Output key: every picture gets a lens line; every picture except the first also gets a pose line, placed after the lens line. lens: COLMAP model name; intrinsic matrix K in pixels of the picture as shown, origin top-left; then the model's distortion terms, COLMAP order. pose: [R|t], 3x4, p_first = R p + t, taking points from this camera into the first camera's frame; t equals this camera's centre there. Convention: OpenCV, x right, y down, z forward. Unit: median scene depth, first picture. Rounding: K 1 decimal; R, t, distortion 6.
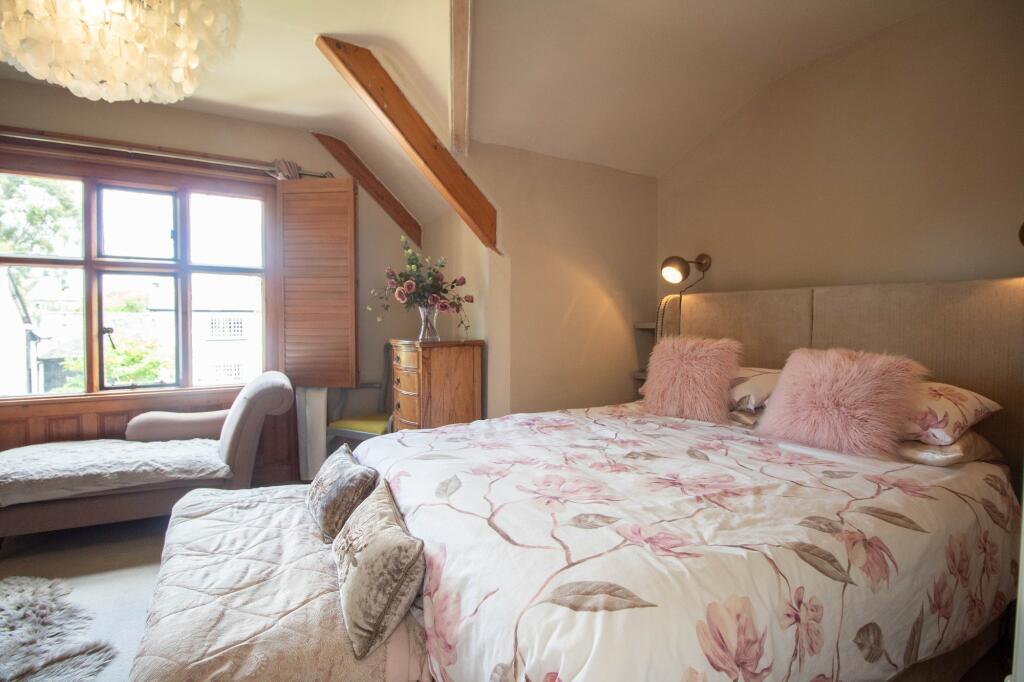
lens RADIAL K [[471.5, 0, 512.0], [0, 471.5, 341.0], [0, 0, 1]] dist [-0.000997, -0.013926]
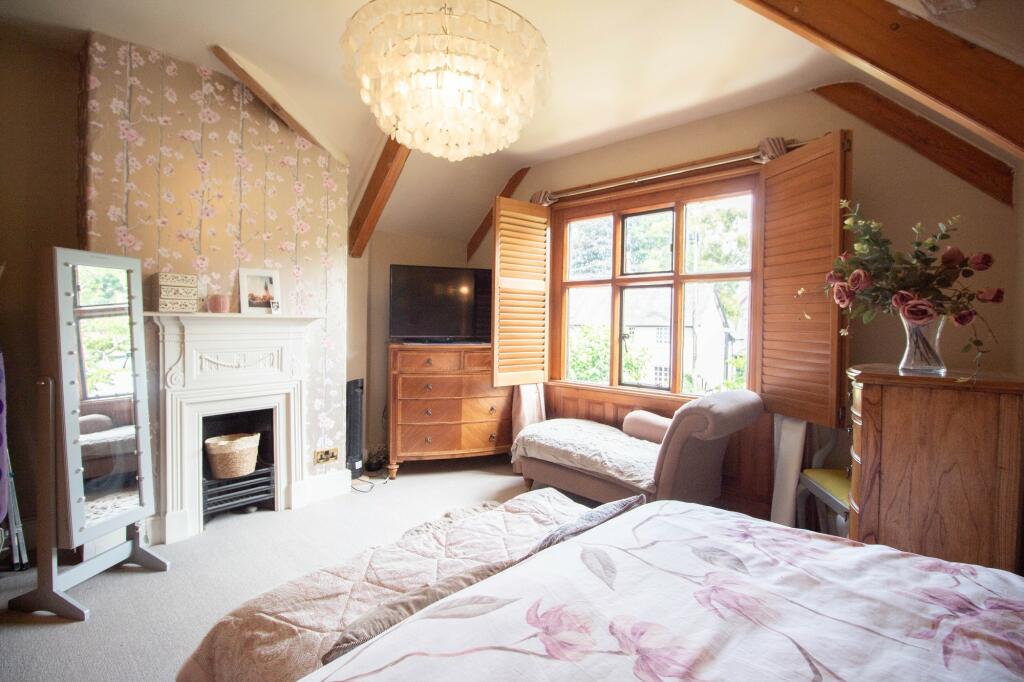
lens RADIAL K [[471.5, 0, 512.0], [0, 471.5, 341.0], [0, 0, 1]] dist [-0.000997, -0.013926]
pose [[0.312188, 0.040876, -0.949141, 0.194034], [-0.053477, 0.998246, 0.025402, -0.026260], [0.948514, 0.042827, 0.313826, 0.356100]]
